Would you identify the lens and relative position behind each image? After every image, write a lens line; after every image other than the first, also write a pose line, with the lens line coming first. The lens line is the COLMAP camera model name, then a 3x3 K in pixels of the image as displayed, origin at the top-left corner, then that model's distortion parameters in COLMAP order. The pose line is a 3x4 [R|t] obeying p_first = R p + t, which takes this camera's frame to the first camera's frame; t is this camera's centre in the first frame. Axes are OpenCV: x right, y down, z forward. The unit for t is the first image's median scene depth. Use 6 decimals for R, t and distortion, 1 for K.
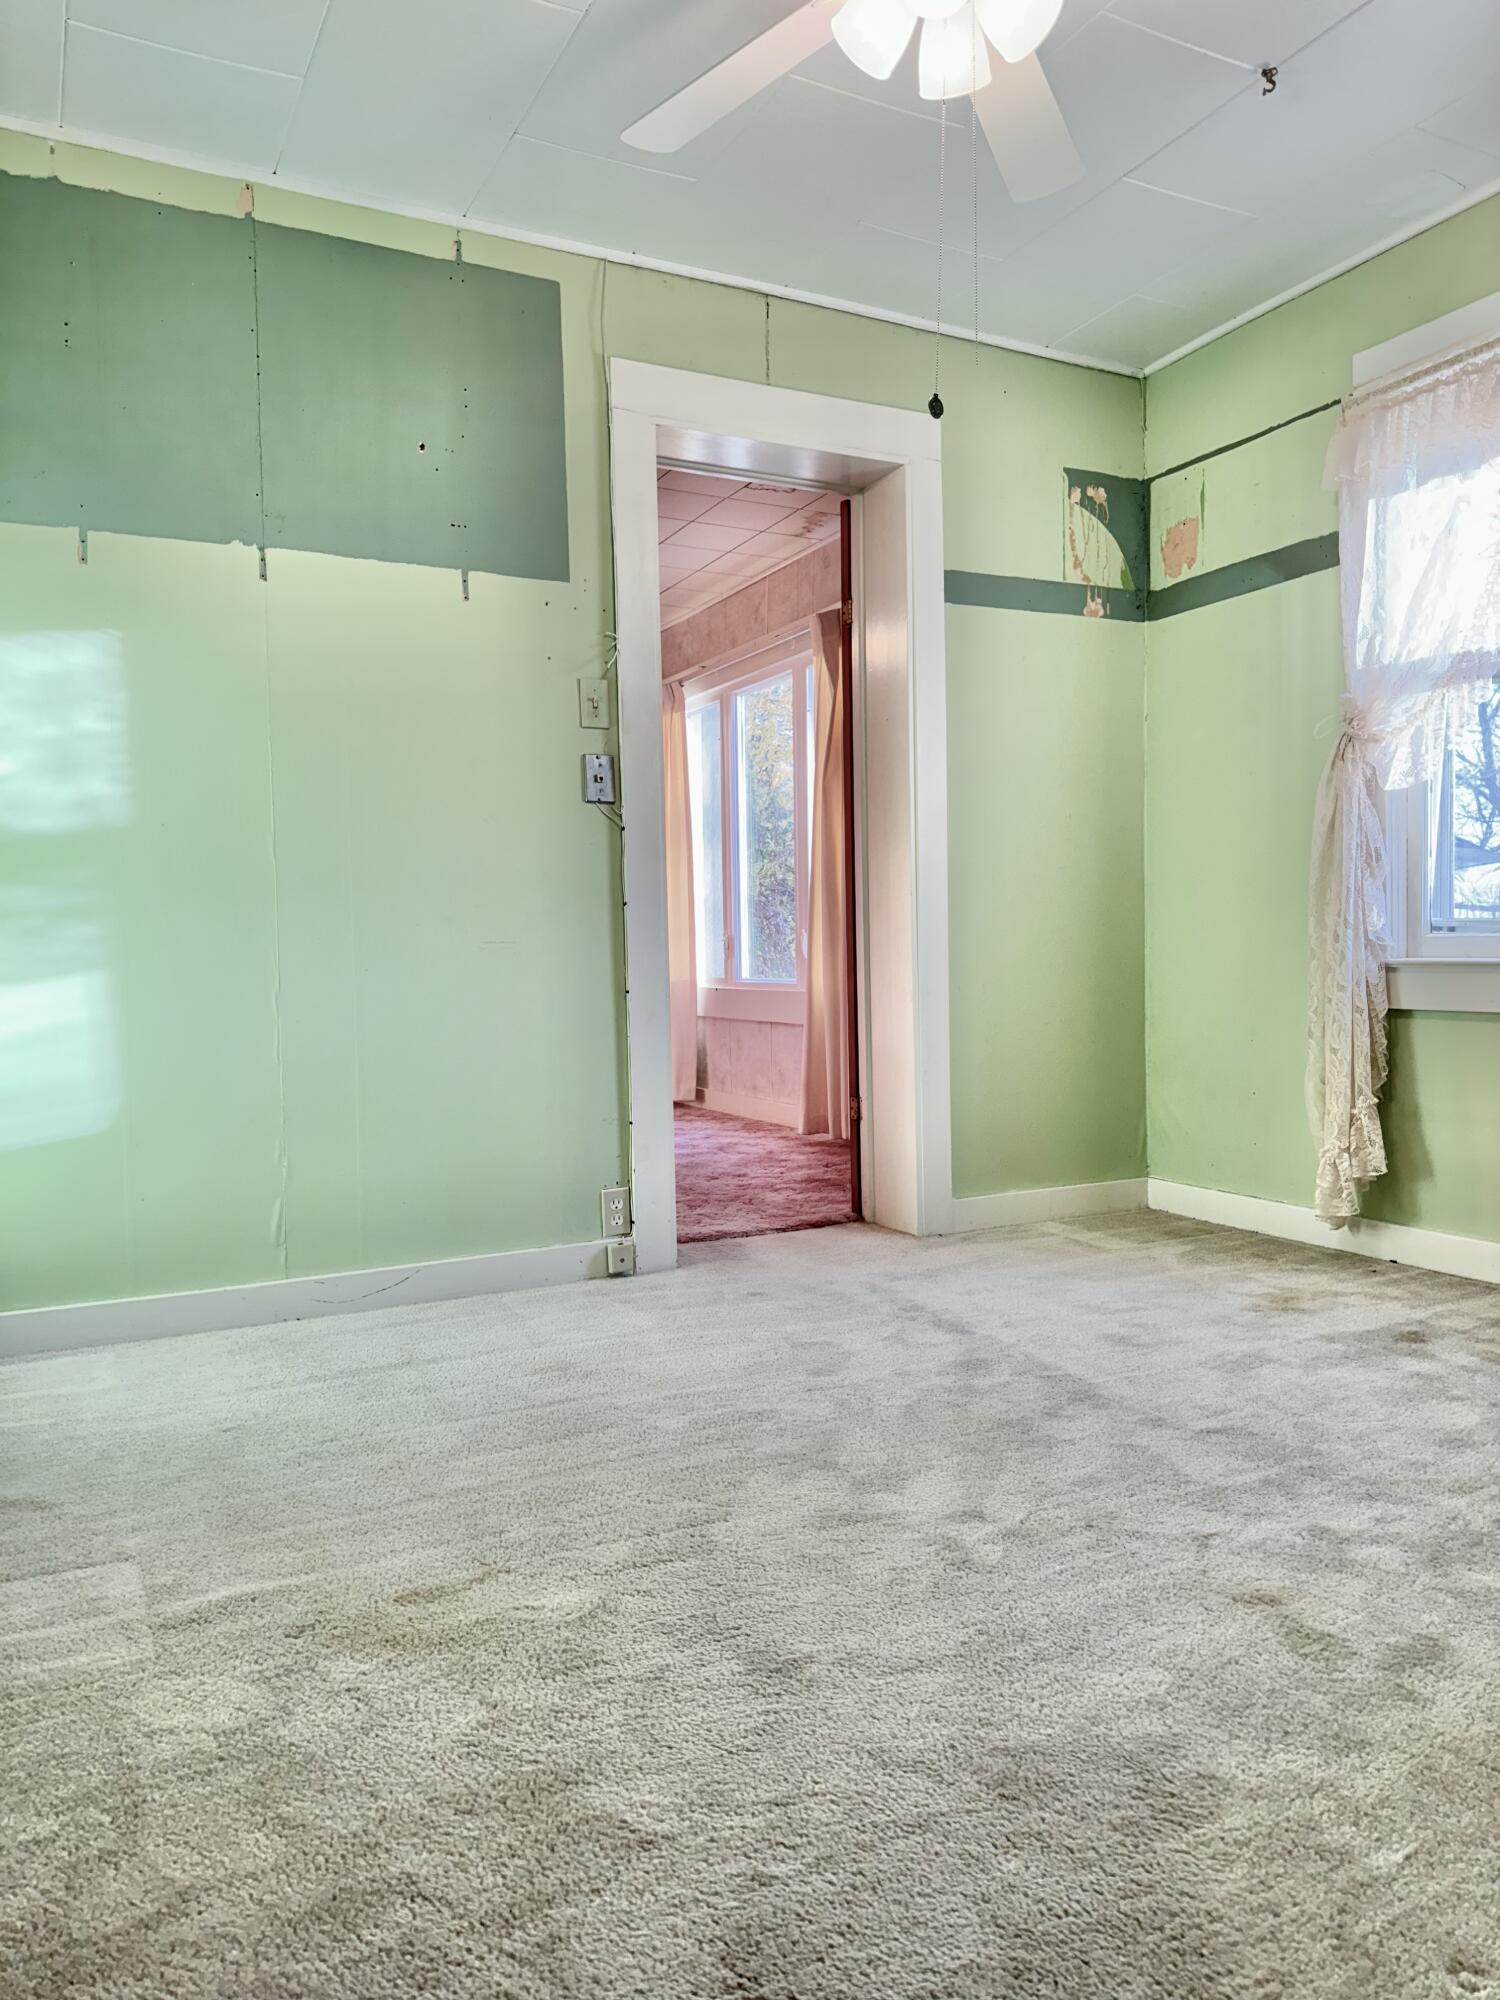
lens RADIAL K [[1402.2, 0, 750.0], [0, 1402.2, 1000.0], [0, 0, 1]] dist [0.053010, -0.072108]
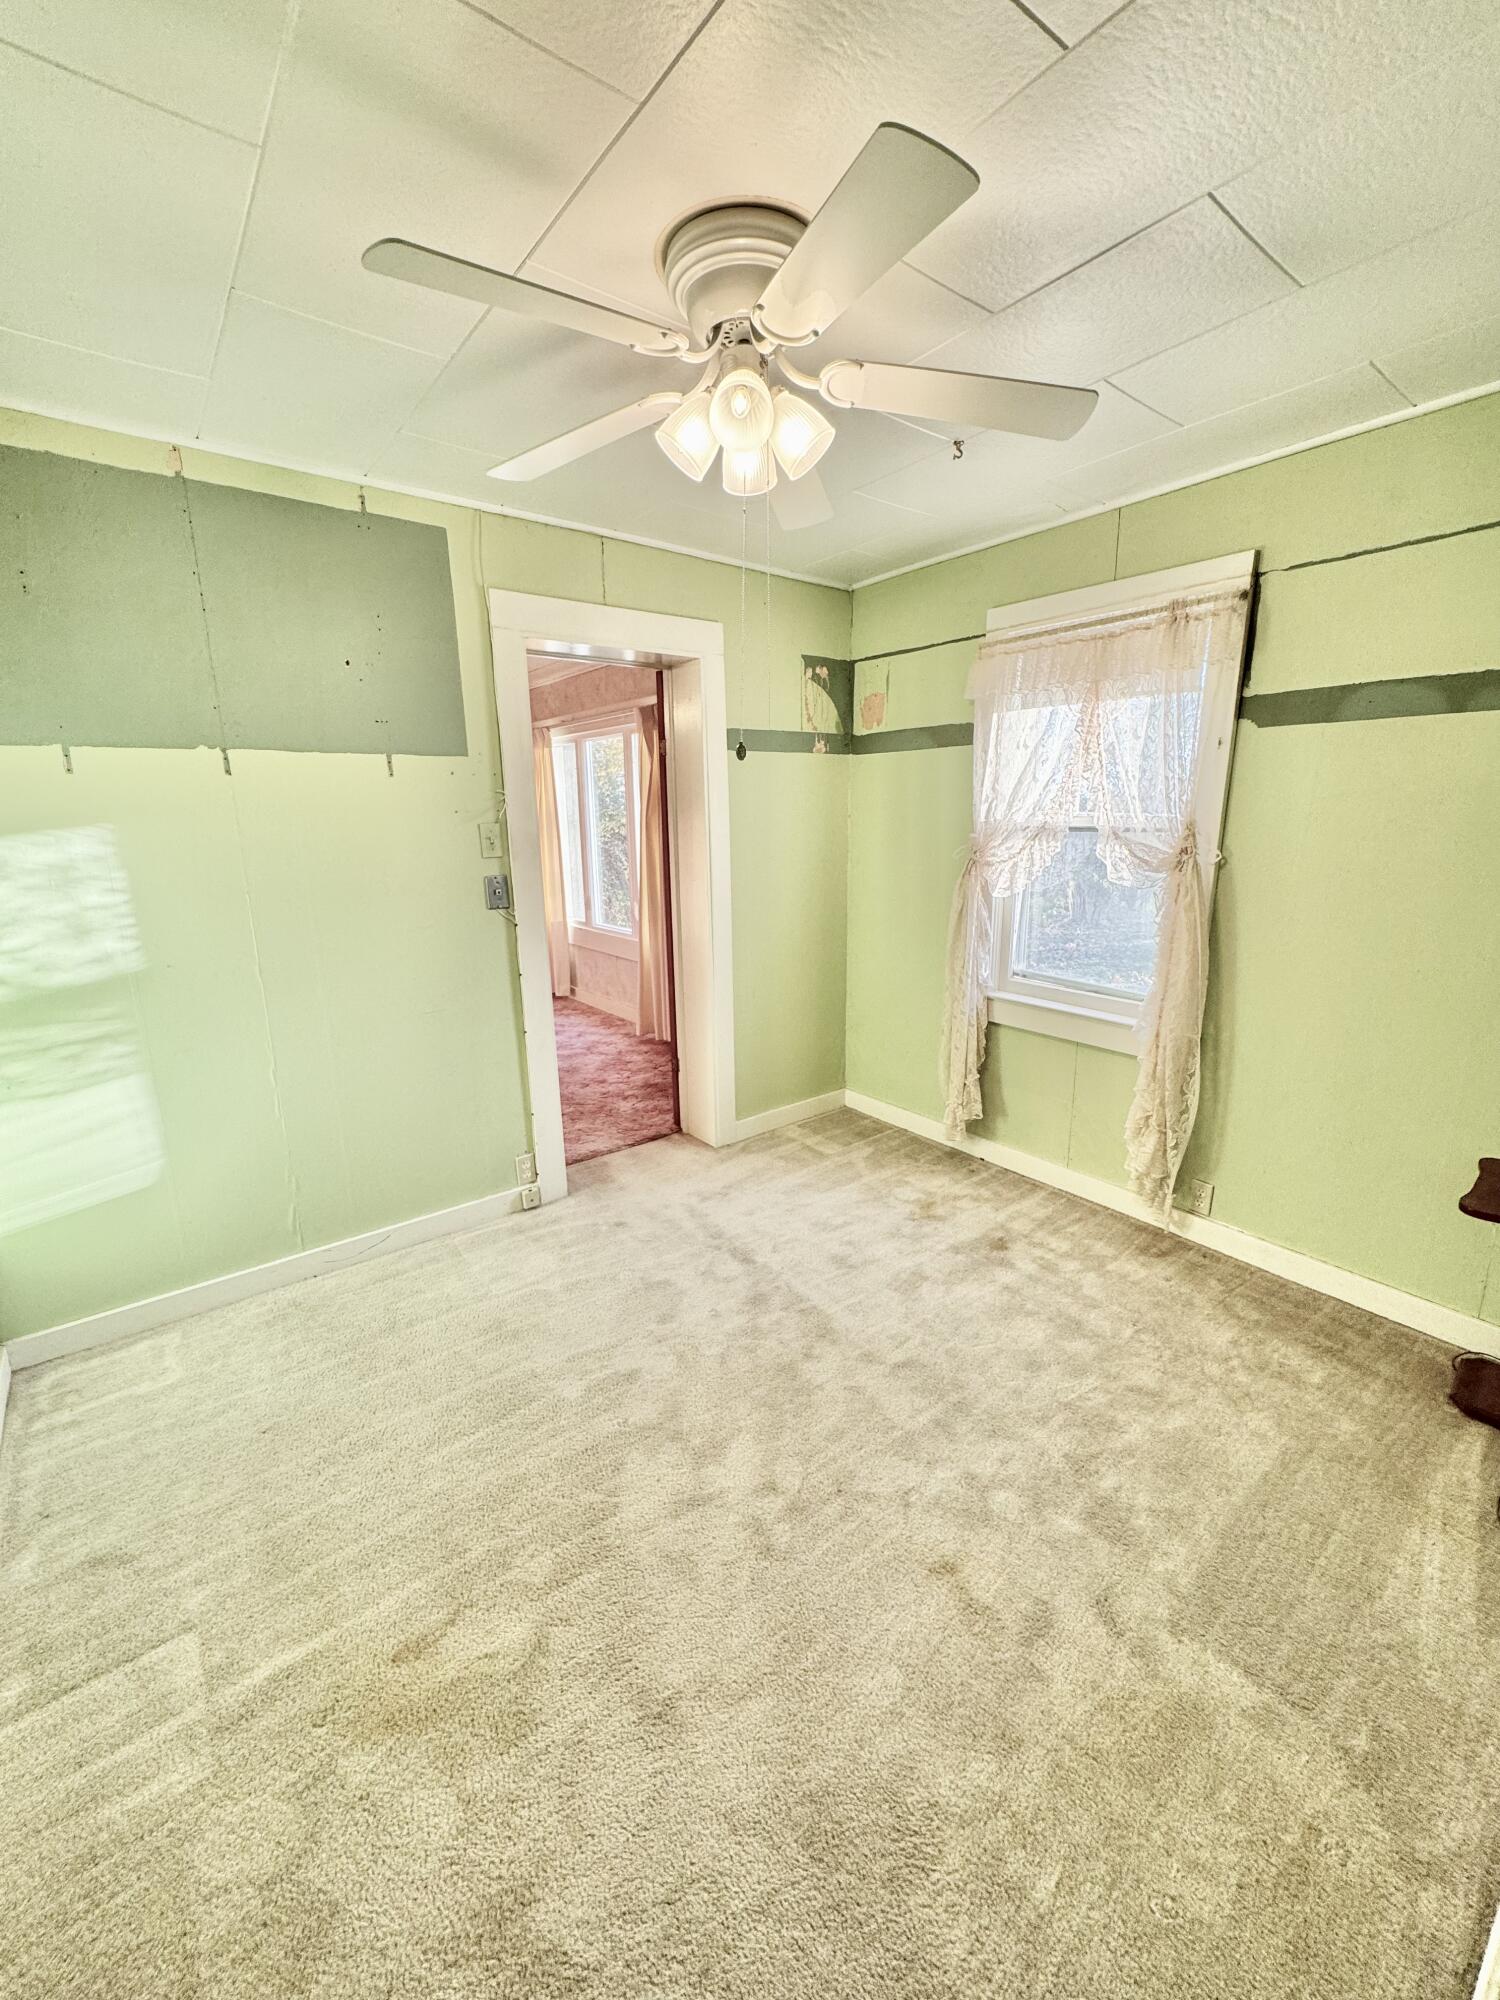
lens RADIAL K [[795.1, 0, 751.8], [0, 795.1, 994.0], [0, 0, 1]] dist [-0.001284, 0.000031]
pose [[0.982063, -0.038124, 0.184661, -0.004880], [0.003066, 0.982446, 0.186523, -0.209122], [-0.188530, -0.182611, 0.964940, 0.132071]]
